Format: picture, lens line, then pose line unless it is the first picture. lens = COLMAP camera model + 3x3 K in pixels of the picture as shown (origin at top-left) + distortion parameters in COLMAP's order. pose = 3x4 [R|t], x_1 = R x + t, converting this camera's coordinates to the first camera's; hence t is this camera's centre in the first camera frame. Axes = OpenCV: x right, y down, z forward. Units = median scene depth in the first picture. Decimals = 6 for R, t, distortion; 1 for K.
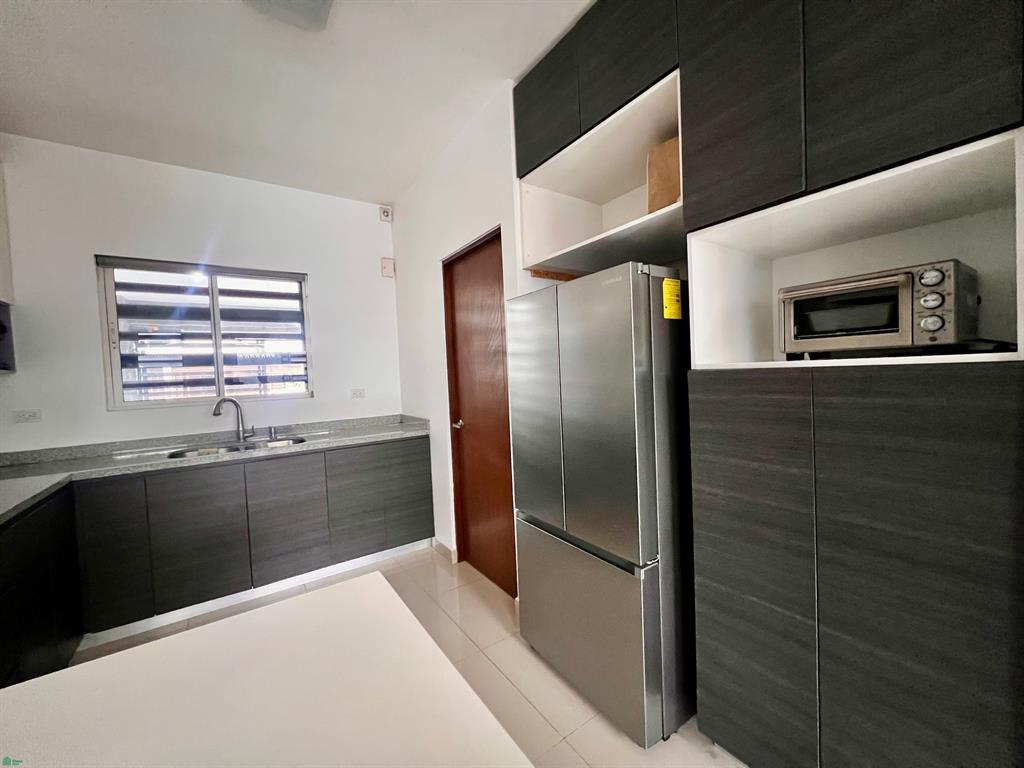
lens RADIAL K [[404.9, 0, 511.3], [0, 404.9, 386.1], [0, 0, 1]] dist [-0.001706, -0.000169]
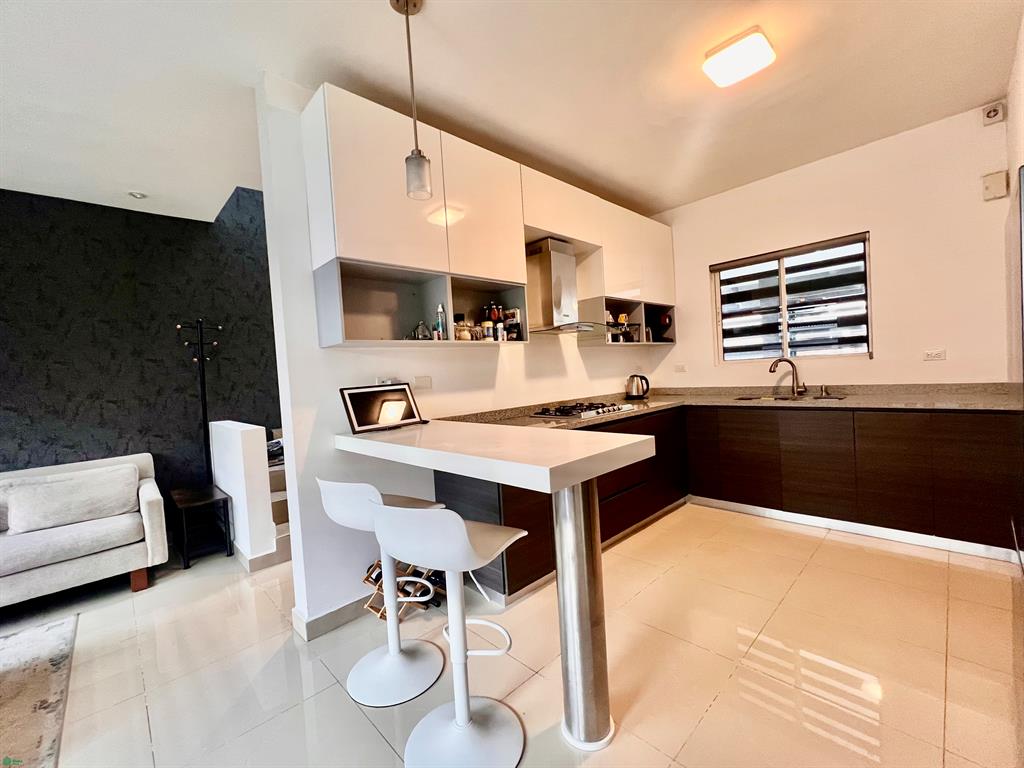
lens RADIAL K [[423.9, 0, 512.0], [0, 423.9, 384.0], [0, 0, 1]] dist [-0.001593, 0.000228]
pose [[0.171789, 0.067465, -0.982821, 0.409385], [0.023551, 0.997086, 0.072561, -0.006795], [0.984852, -0.035612, 0.169700, -0.035102]]
